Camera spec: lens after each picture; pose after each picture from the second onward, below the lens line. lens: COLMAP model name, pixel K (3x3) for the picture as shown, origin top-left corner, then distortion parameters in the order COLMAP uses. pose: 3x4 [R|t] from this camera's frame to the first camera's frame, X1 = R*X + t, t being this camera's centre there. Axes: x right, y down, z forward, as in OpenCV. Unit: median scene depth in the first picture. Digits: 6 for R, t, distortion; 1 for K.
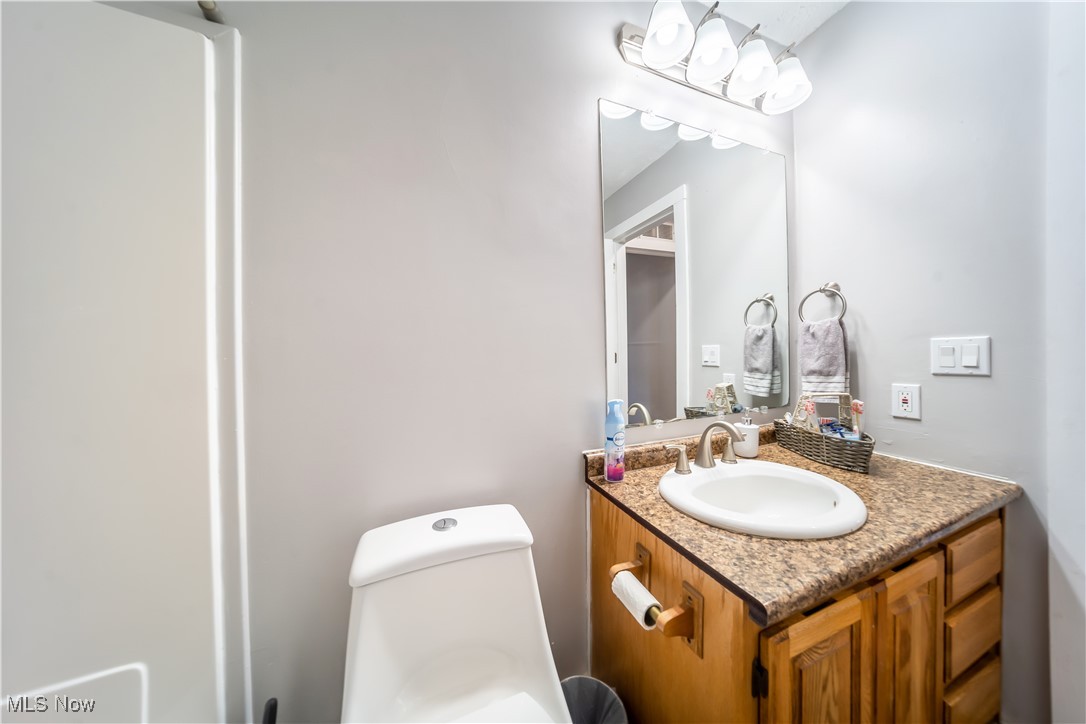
lens RADIAL K [[325.9, 0, 545.0], [0, 325.9, 353.2], [0, 0, 1]] dist [-0.000048, 0.000033]
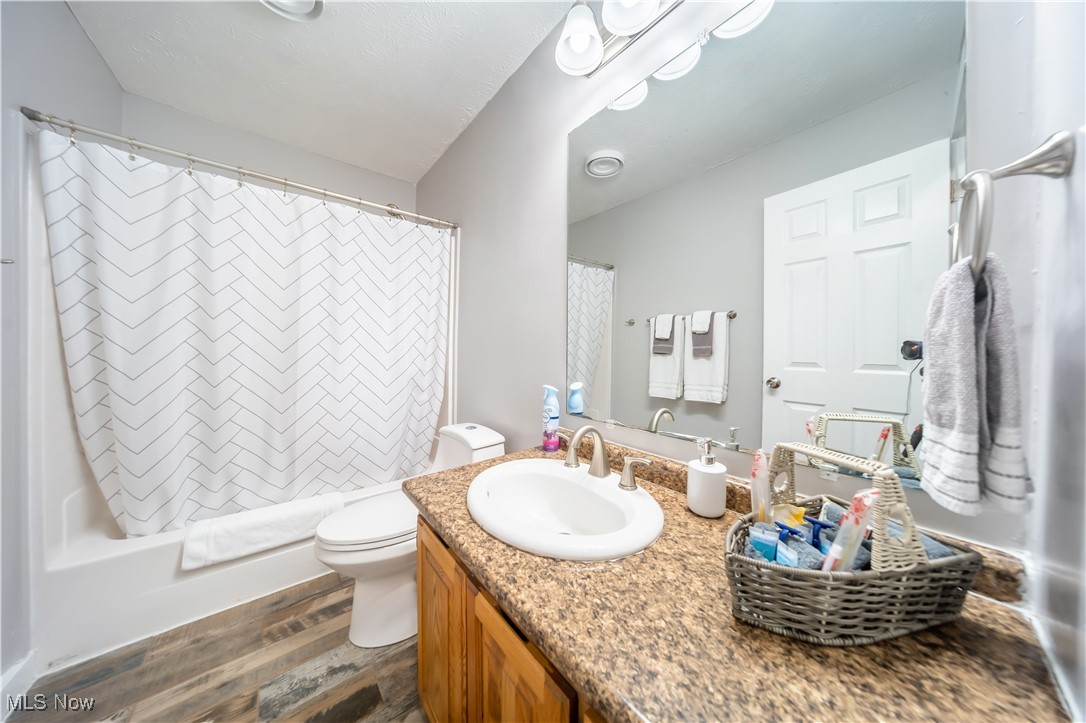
lens RADIAL K [[325.9, 0, 545.0], [0, 325.9, 352.7], [0, 0, 1]] dist [-0.000048, 0.000033]
pose [[0.296769, 0.039181, -0.954145, 1.922527], [-0.012292, 0.999232, 0.037210, -0.033098], [0.954870, 0.000686, 0.297022, 0.876372]]
